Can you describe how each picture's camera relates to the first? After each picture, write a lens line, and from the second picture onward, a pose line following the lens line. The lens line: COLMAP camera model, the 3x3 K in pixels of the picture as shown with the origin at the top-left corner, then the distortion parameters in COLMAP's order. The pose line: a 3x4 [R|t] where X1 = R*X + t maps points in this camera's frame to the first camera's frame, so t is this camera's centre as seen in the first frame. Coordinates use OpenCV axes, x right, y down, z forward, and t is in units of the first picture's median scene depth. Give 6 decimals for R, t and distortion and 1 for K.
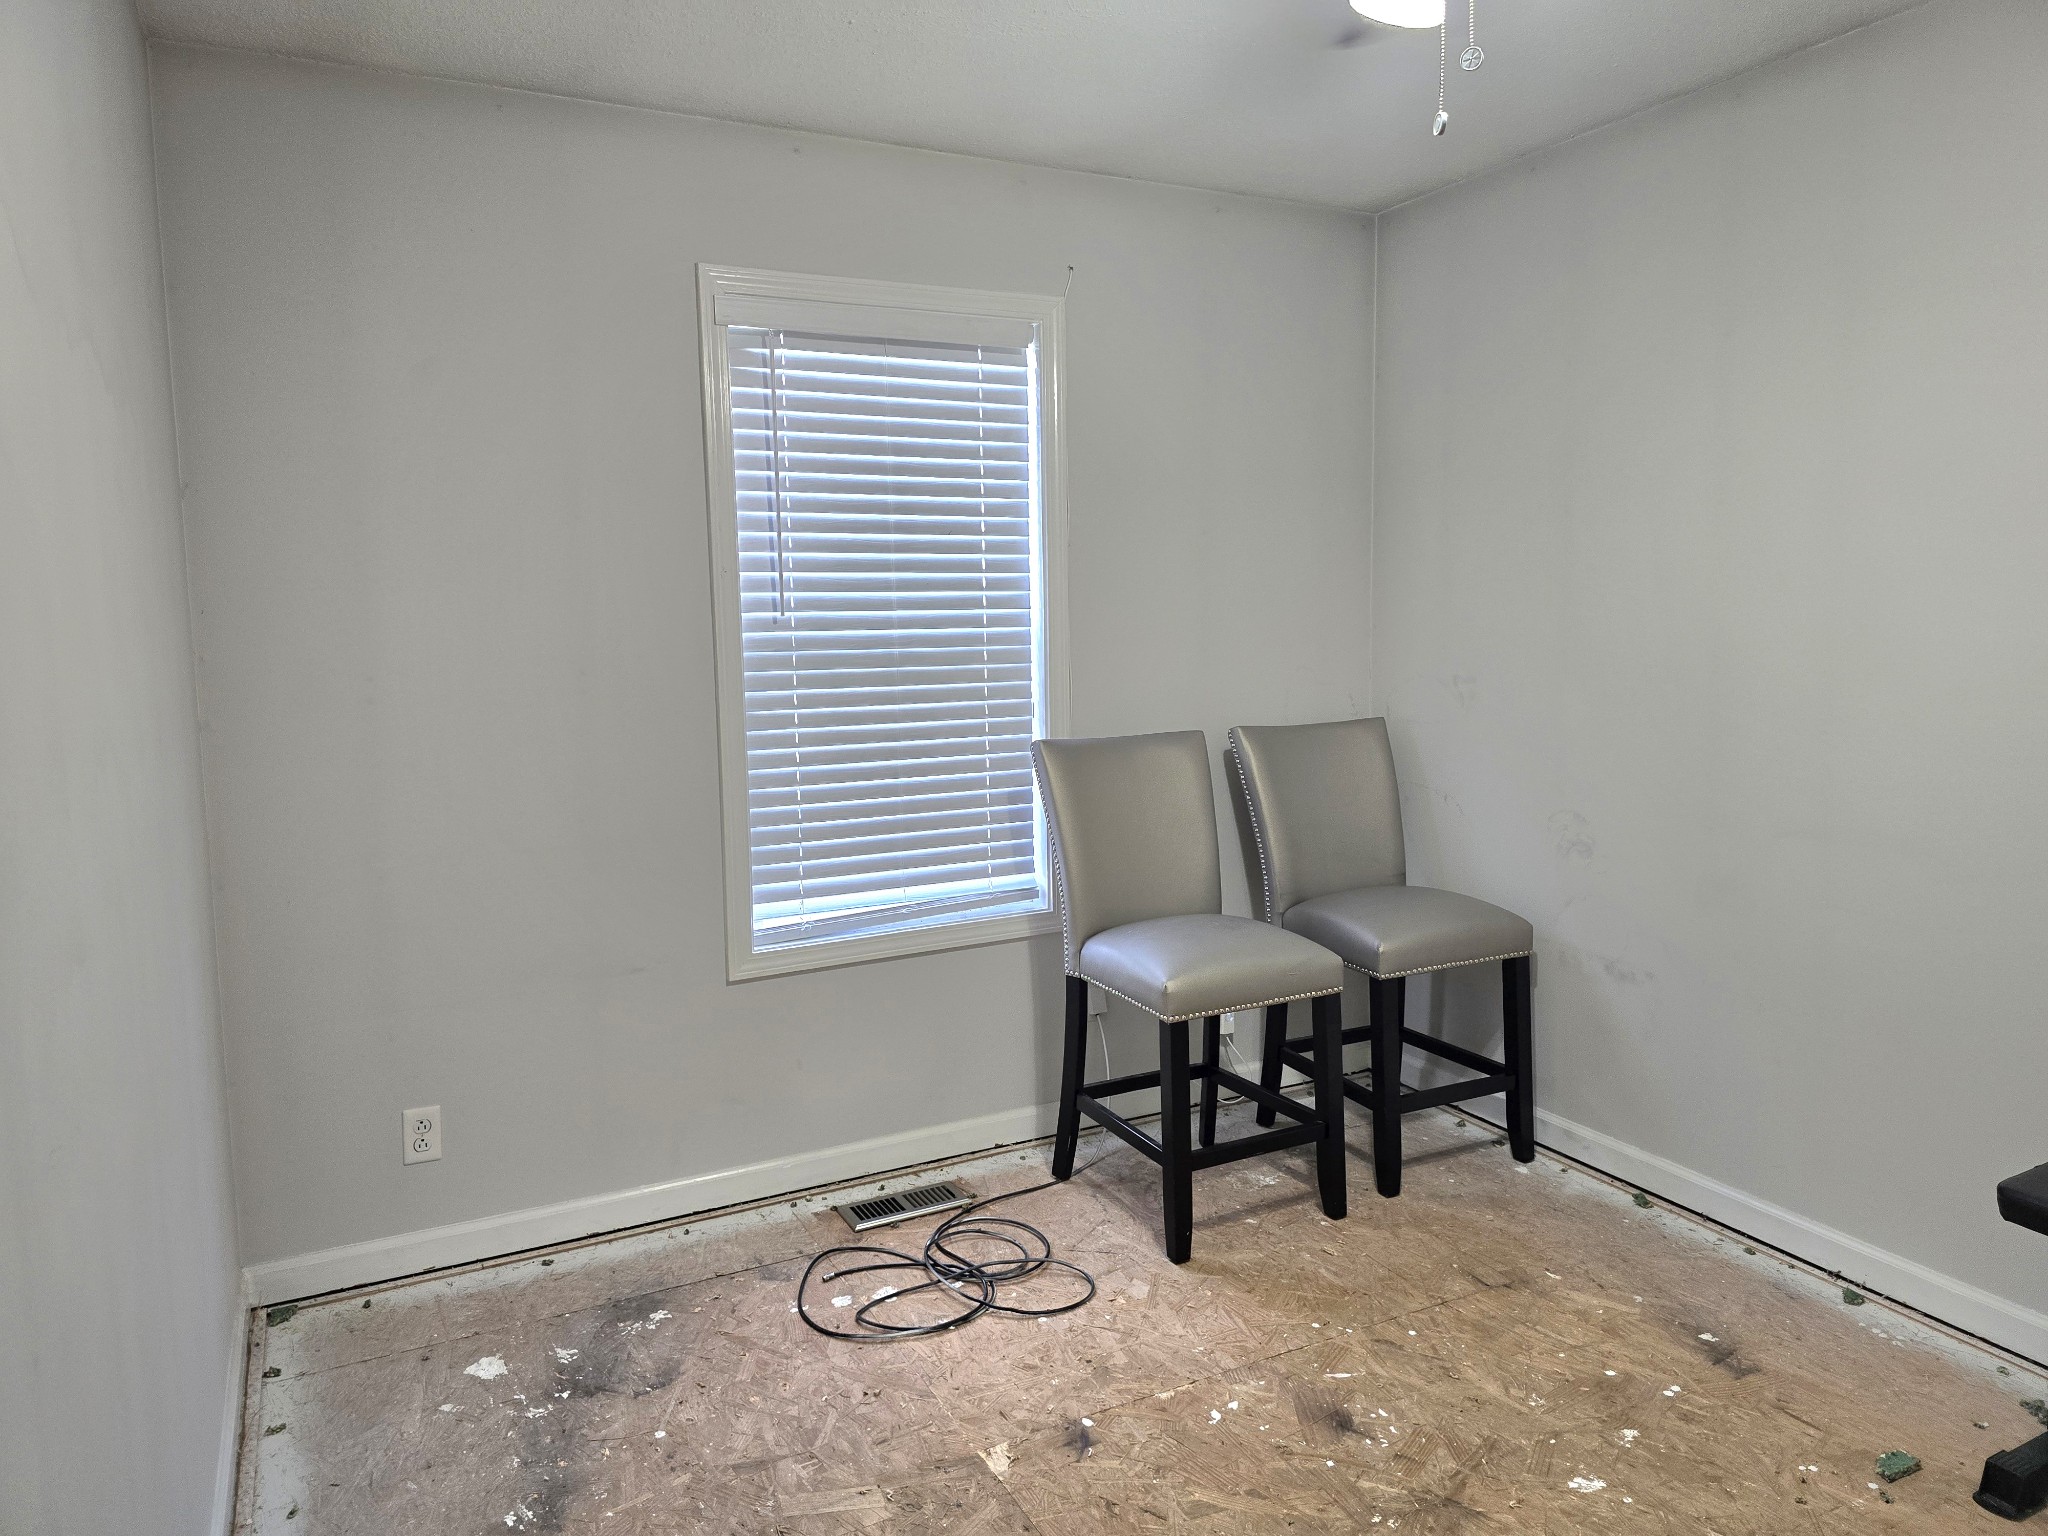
lens RADIAL K [[1381.6, 0, 1013.7], [0, 1381.6, 761.1], [0, 0, 1]] dist [0.061775, -0.055434]
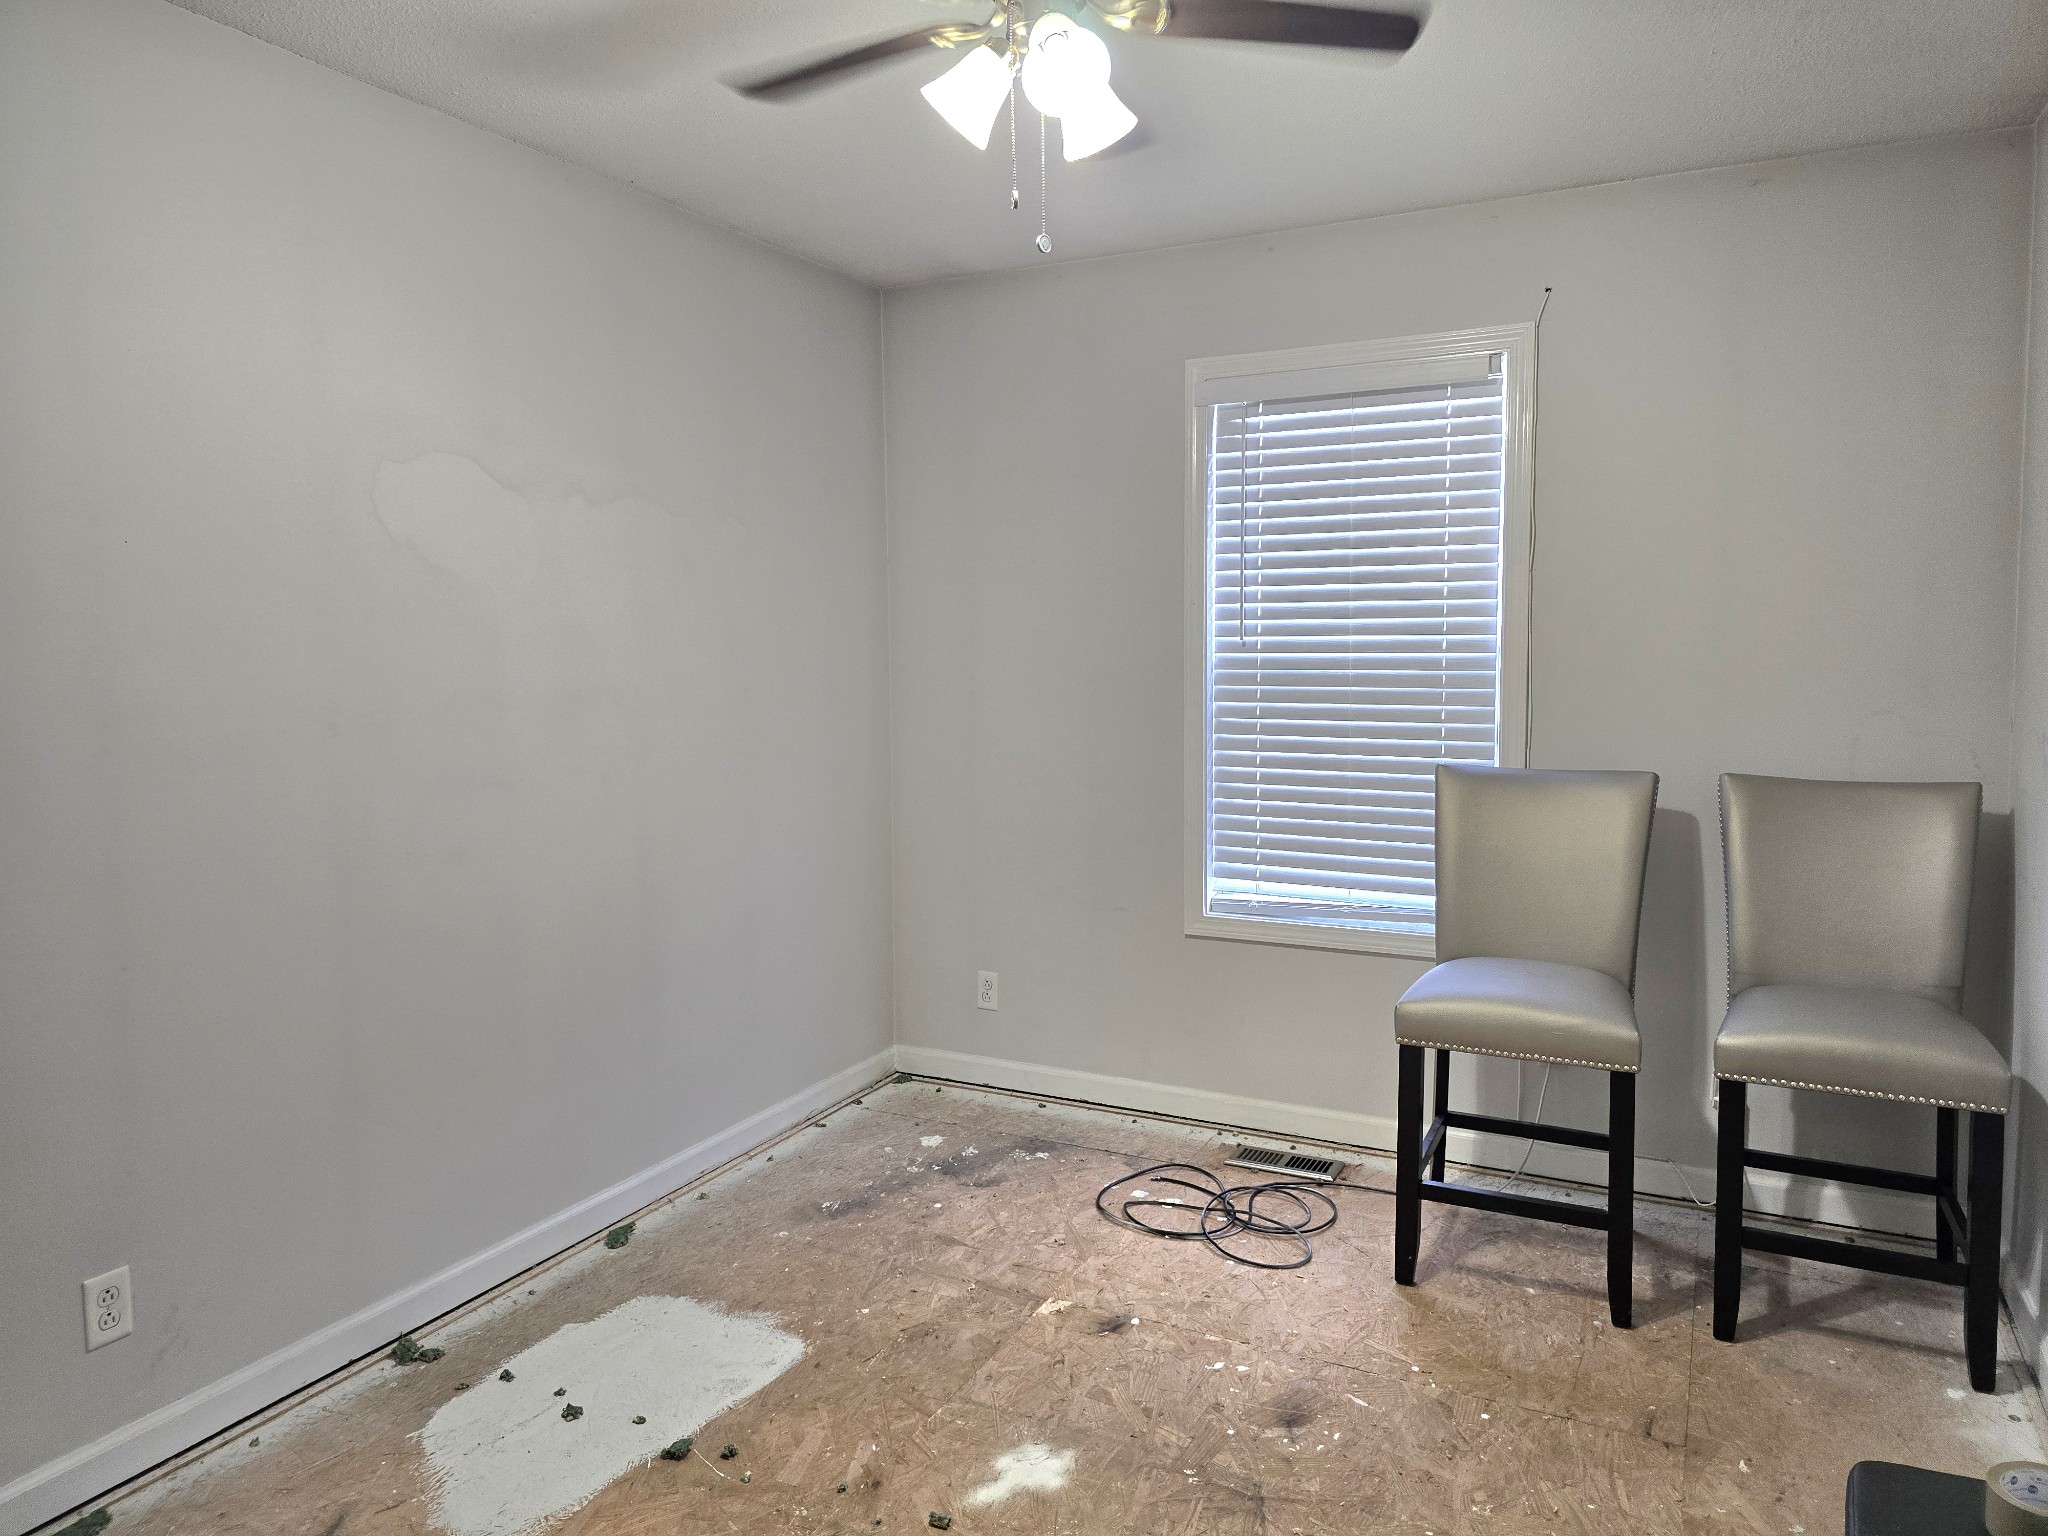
lens RADIAL K [[1372.4, 0, 1030.7], [0, 1372.4, 758.1], [0, 0, 1]] dist [0.041799, -0.041482]
pose [[0.592346, 0.082274, -0.801472, 0.691995], [-0.092260, 0.995155, 0.033969, -0.027145], [0.800384, 0.053822, 0.597066, 0.154973]]
